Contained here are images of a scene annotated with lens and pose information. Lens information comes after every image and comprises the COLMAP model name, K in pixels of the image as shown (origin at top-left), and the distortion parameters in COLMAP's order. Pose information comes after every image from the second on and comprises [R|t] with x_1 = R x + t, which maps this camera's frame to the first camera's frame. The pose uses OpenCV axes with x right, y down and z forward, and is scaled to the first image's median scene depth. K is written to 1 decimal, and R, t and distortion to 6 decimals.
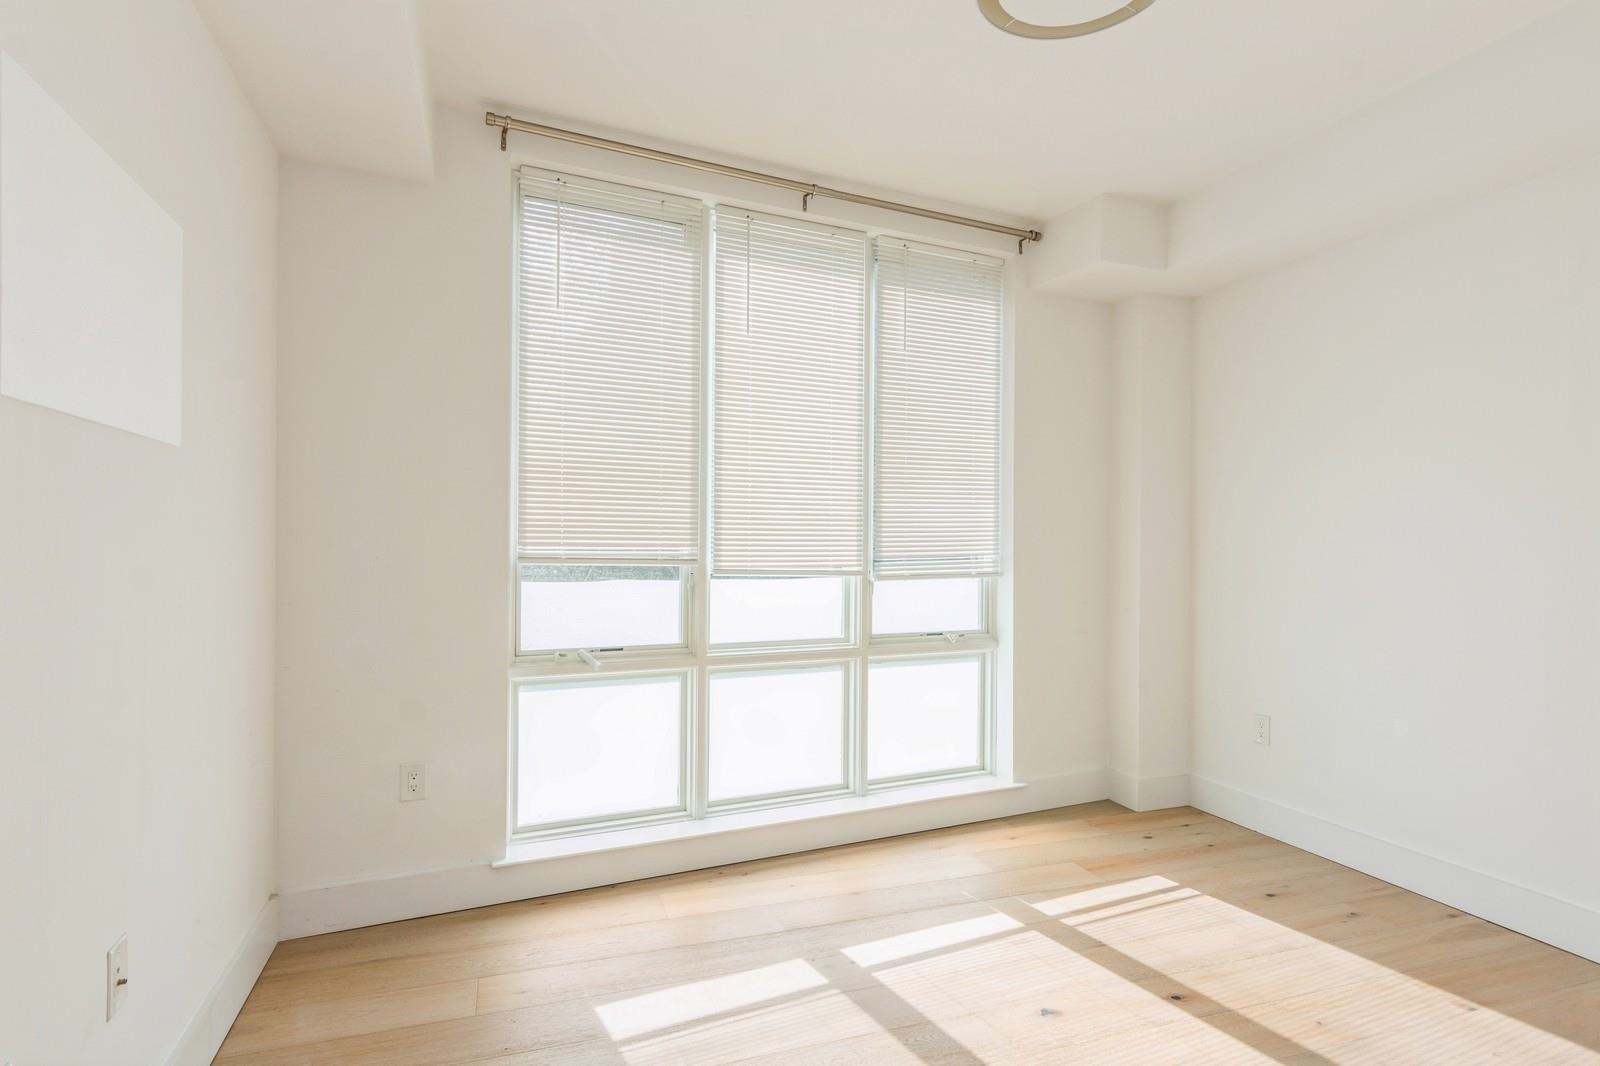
lens RADIAL K [[846.2, 0, 809.0], [0, 846.2, 544.6], [0, 0, 1]] dist [0.000024, -0.000406]
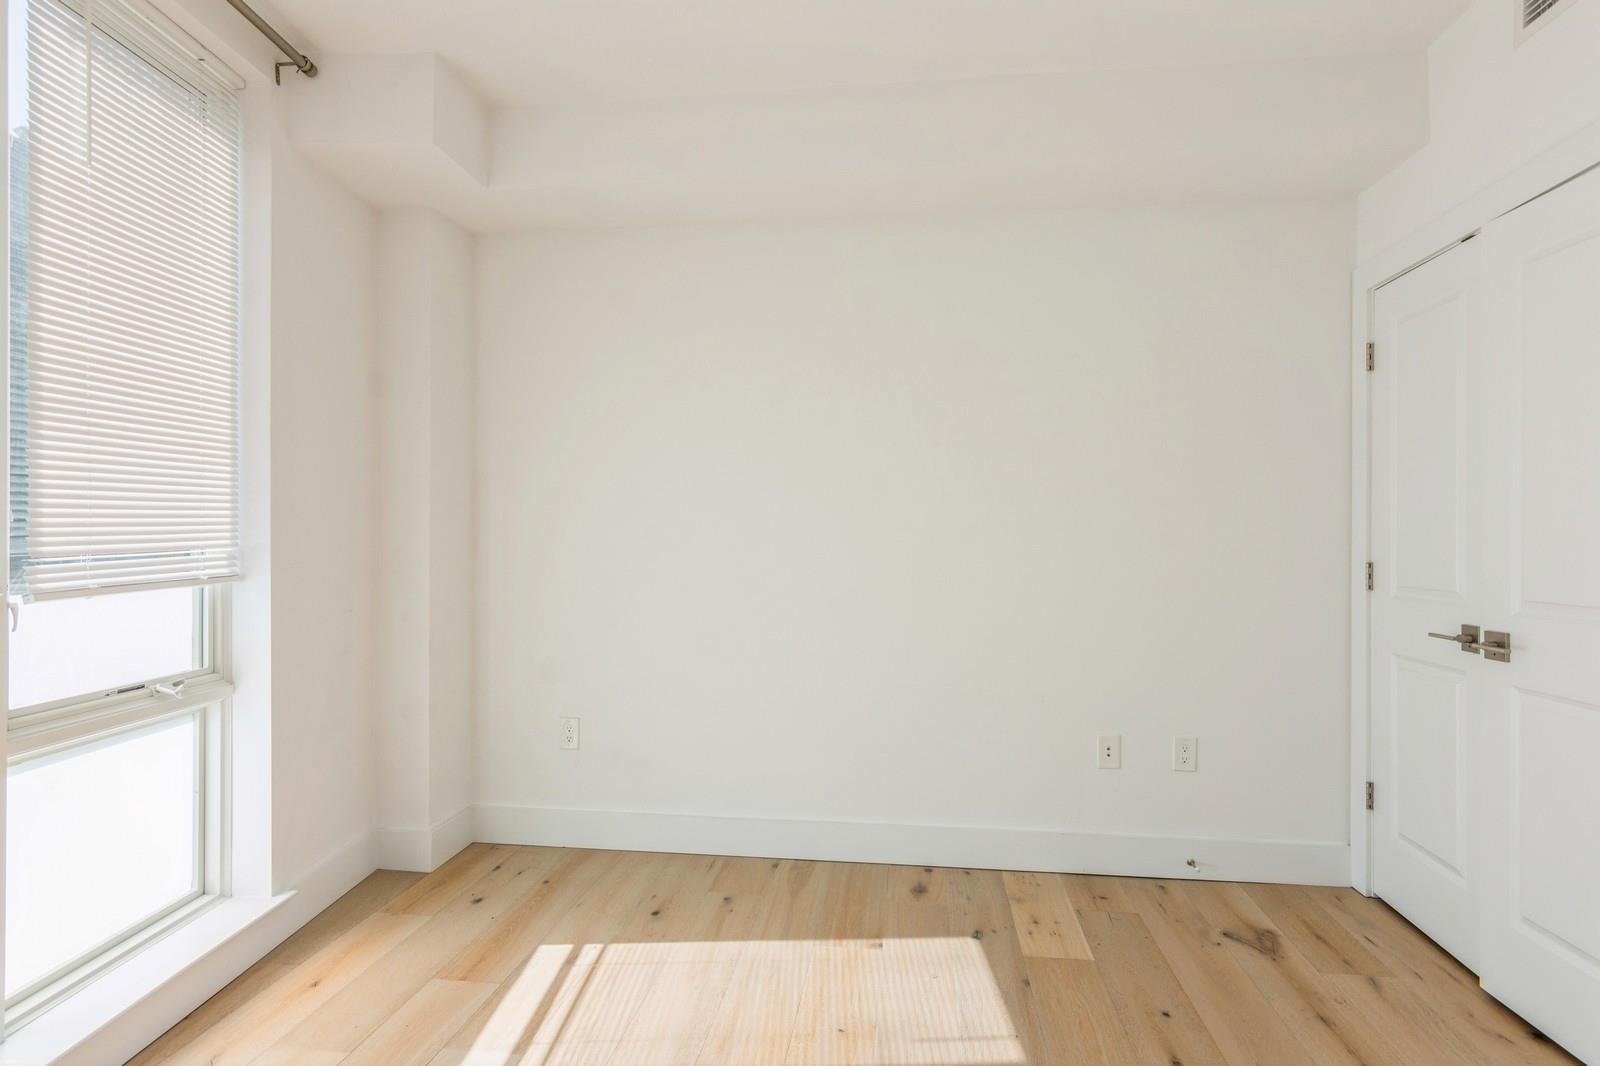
lens RADIAL K [[846.2, 0, 805.0], [0, 846.2, 537.5], [0, 0, 1]] dist [0.000024, -0.000406]
pose [[0.466730, -0.010122, 0.884342, -0.142676], [0.006255, 0.999947, 0.008144, 0.002783], [-0.884378, 0.001731, 0.466769, 0.342168]]
